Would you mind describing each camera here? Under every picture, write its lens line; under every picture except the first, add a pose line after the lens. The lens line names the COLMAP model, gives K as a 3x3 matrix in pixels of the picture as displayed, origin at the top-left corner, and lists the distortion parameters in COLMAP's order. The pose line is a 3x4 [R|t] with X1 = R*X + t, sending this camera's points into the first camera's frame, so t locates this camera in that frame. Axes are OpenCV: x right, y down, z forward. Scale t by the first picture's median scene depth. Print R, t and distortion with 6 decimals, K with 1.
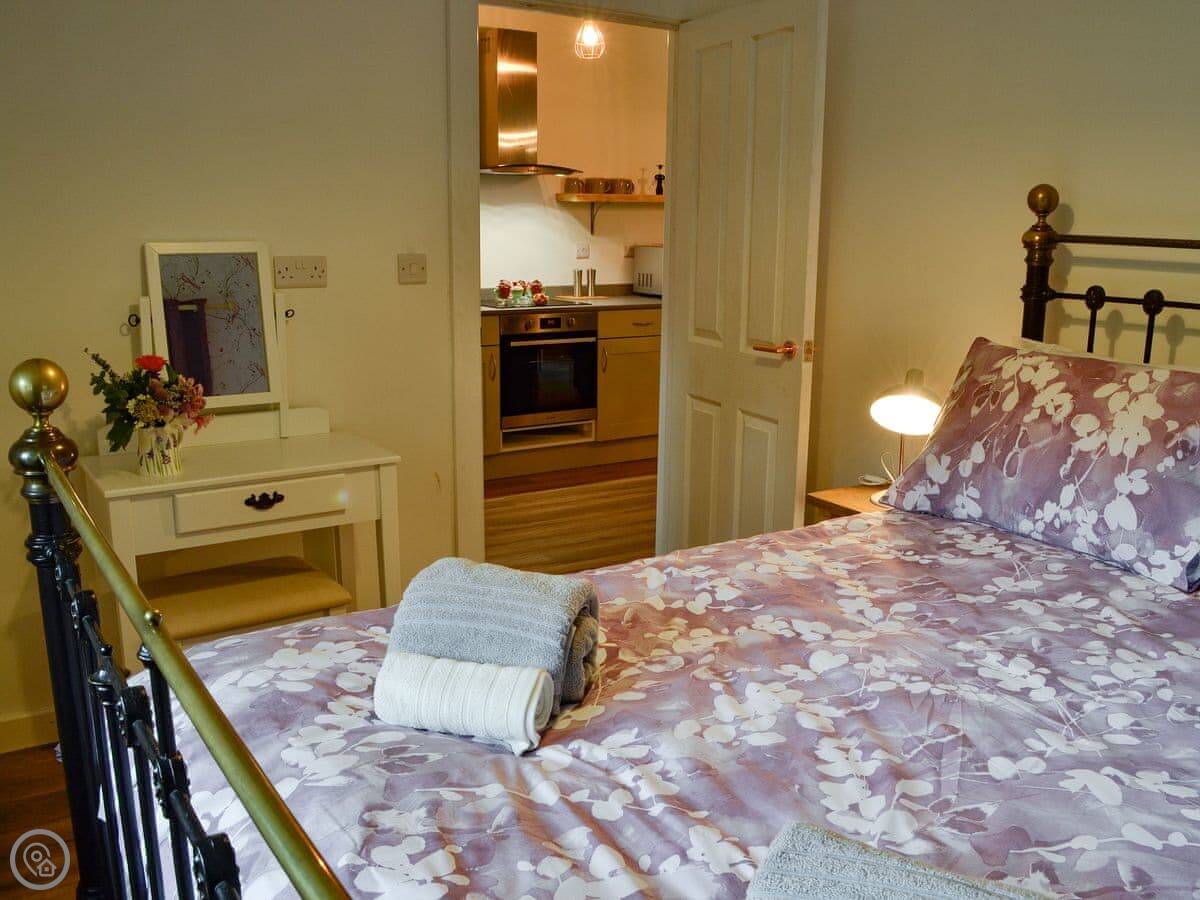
lens RADIAL K [[1046.1, 0, 600.0], [0, 1046.1, 450.0], [0, 0, 1]] dist [-0.006806, 0.000049]
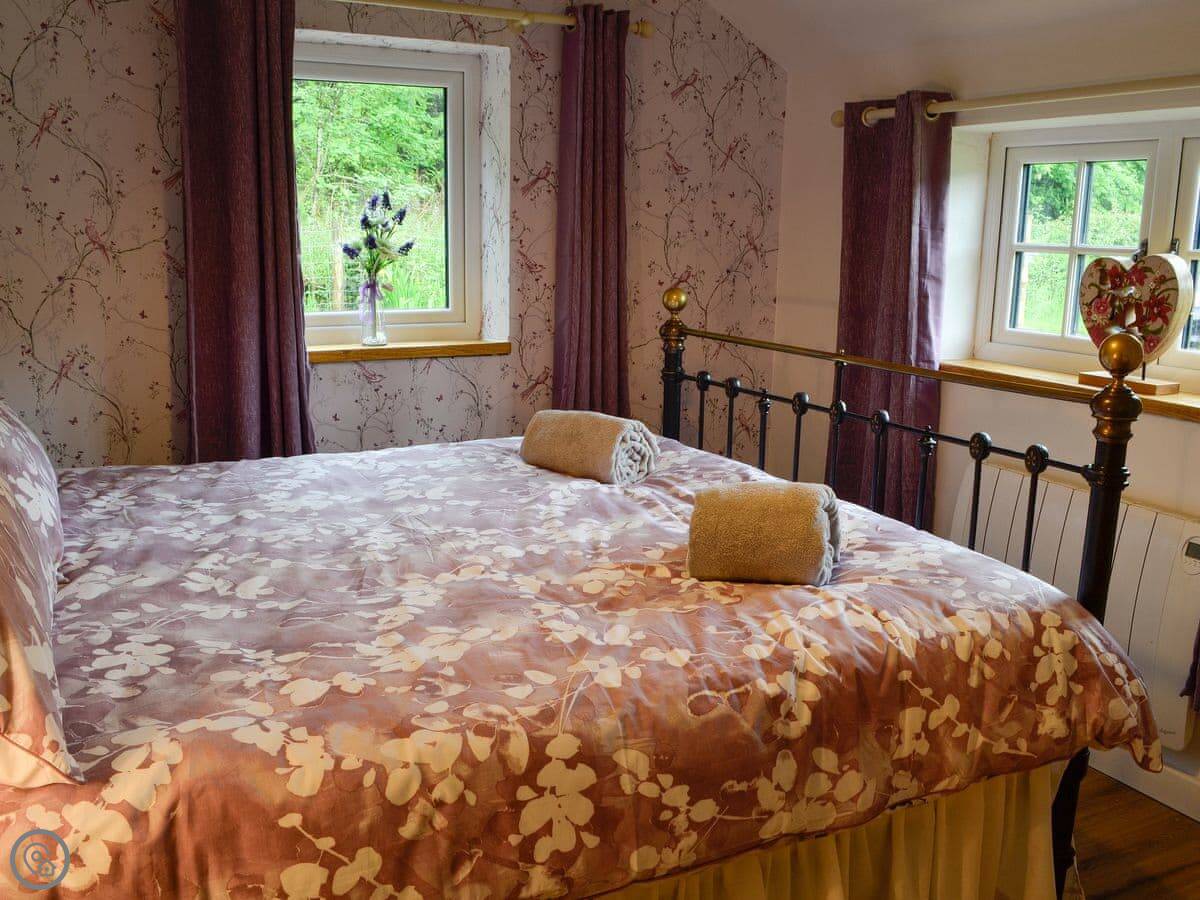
lens RADIAL K [[1215.6, 0, 600.0], [0, 1215.6, 450.0], [0, 0, 1]] dist [-0.064189, 0.019477]
pose [[-0.995376, -0.060502, 0.074604, -0.000990], [-0.026235, 0.918406, 0.394768, -0.438138], [-0.092401, 0.390985, -0.915747, 1.984269]]
